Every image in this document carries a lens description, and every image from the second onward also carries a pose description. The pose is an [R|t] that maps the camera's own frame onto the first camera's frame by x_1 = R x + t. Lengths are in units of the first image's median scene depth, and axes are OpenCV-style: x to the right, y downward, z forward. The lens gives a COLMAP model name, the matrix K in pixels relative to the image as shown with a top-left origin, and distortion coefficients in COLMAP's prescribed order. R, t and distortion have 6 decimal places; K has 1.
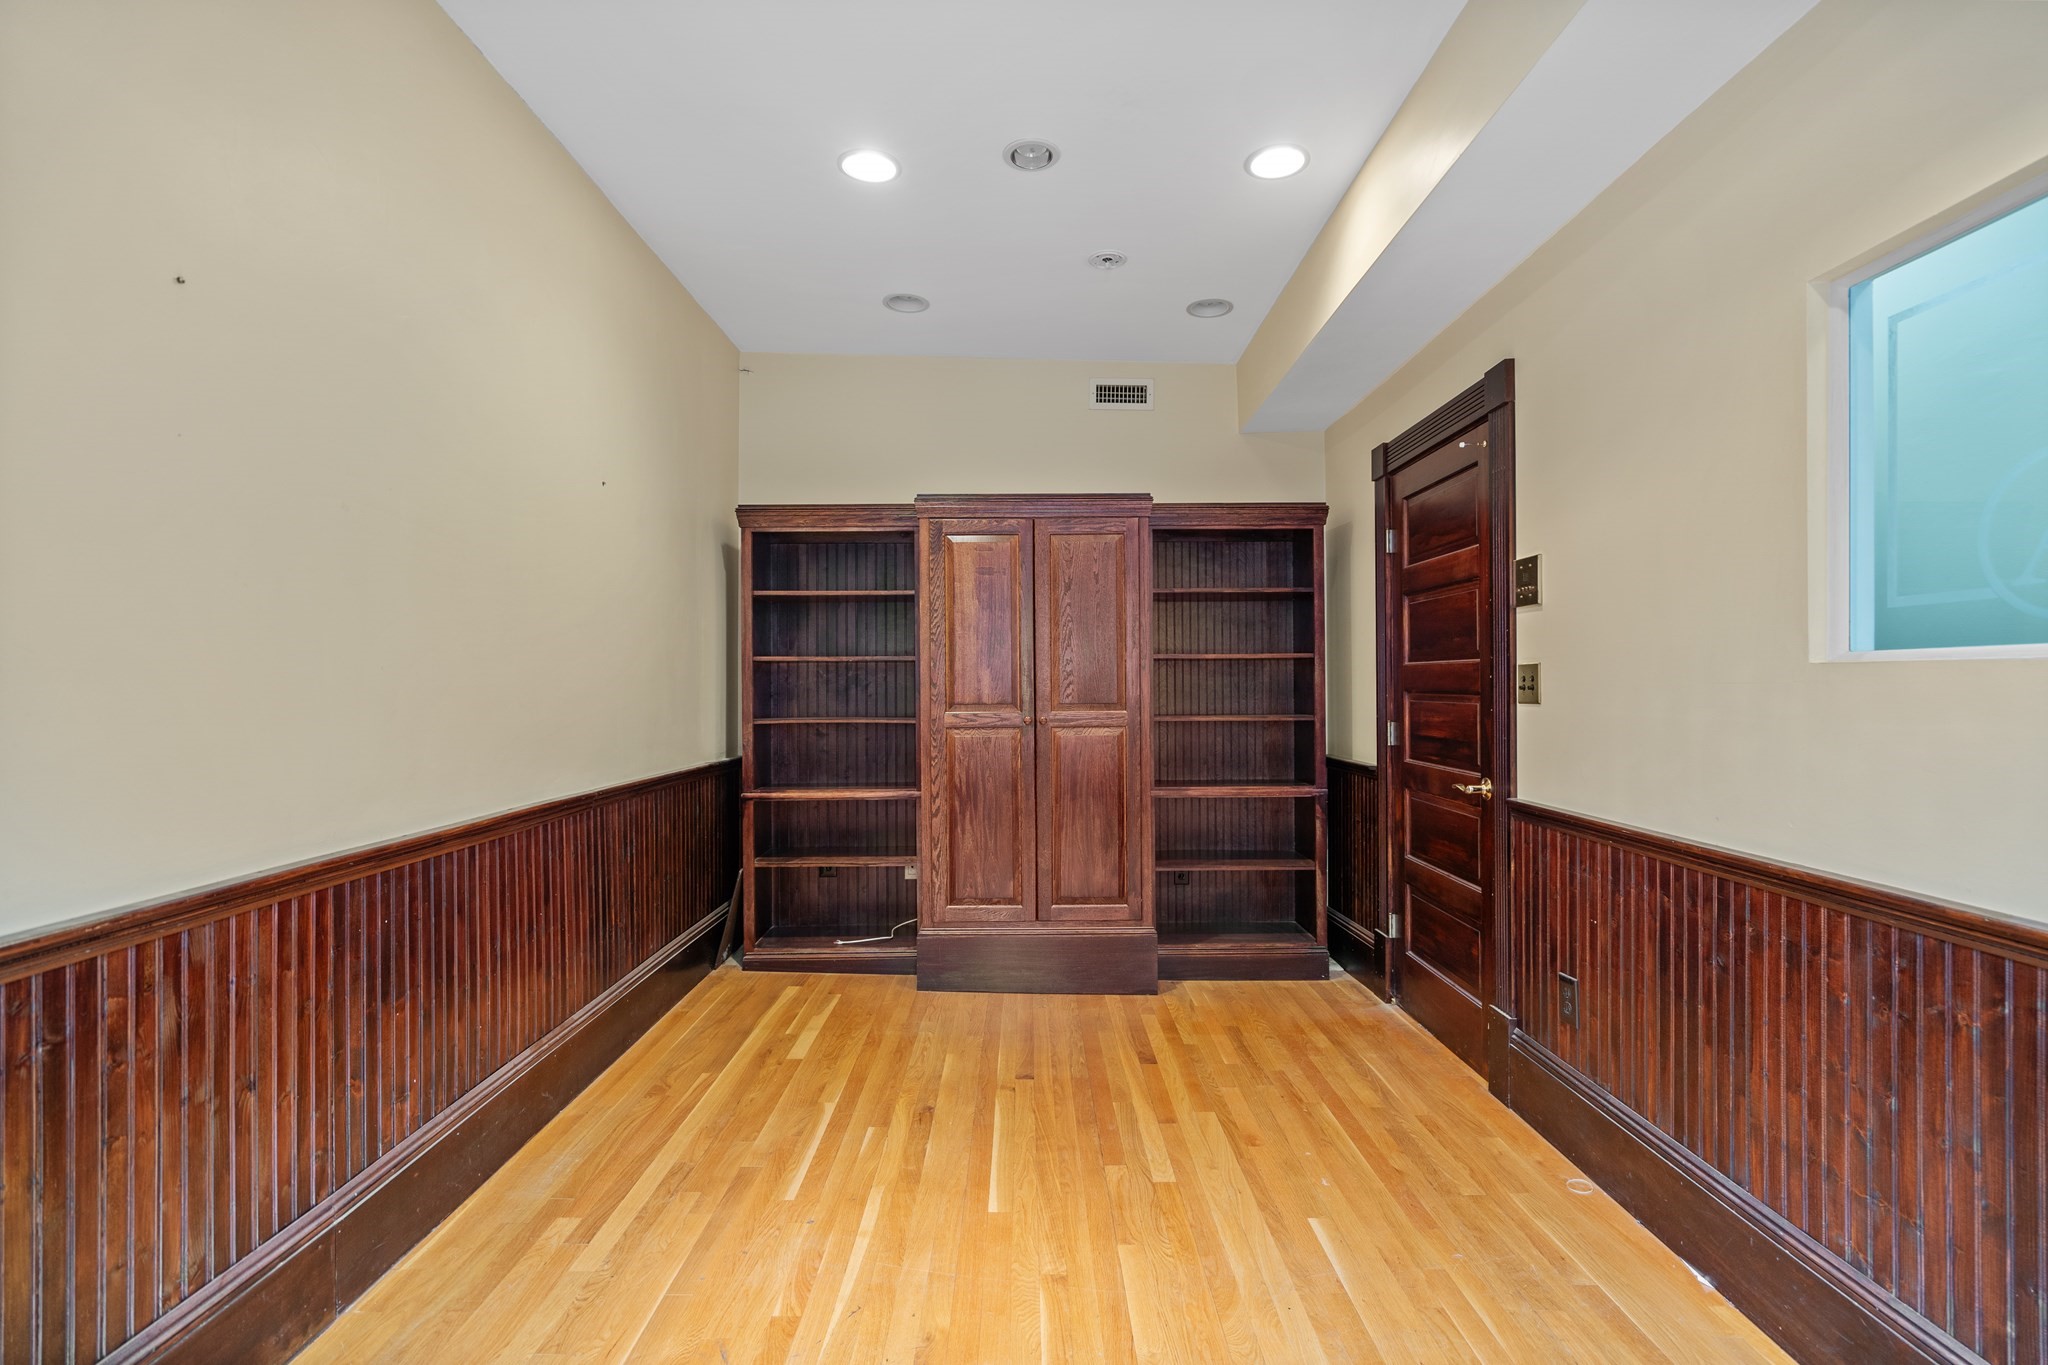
lens RADIAL K [[960.2, 0, 1025.0], [0, 960.2, 678.9], [0, 0, 1]] dist [-0.004289, 0.001762]
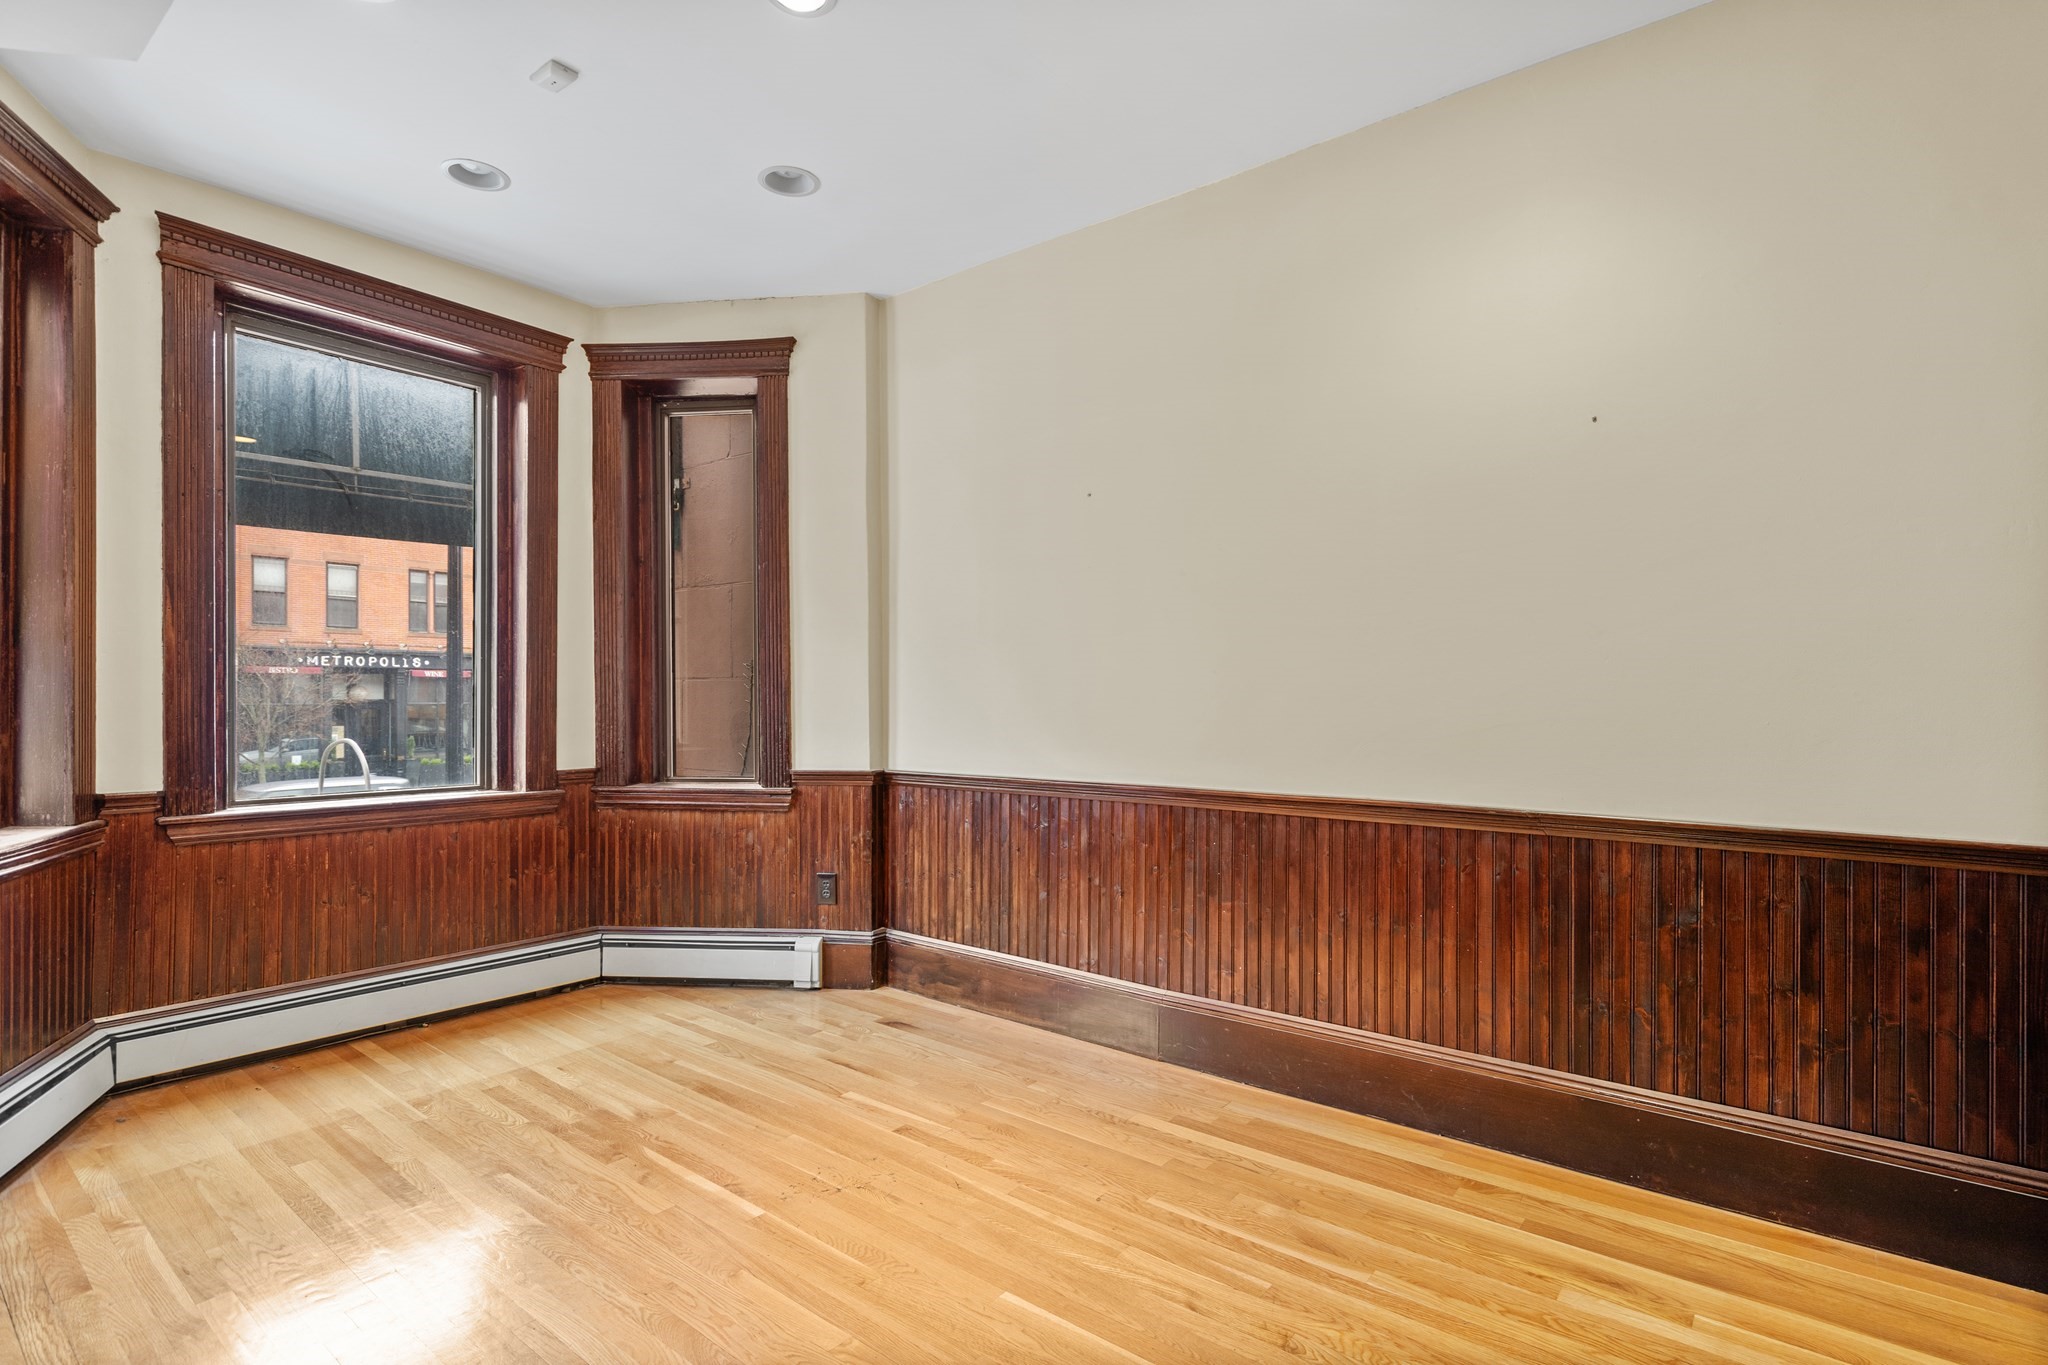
lens RADIAL K [[947.0, 0, 1024.0], [0, 947.0, 691.5], [0, 0, 1]] dist [0.000452, 0.000051]
pose [[-0.613777, 0.000311, -0.789479, 0.595350], [0.004283, 0.999987, -0.002936, 0.015881], [0.789468, -0.005184, -0.613770, 1.464550]]
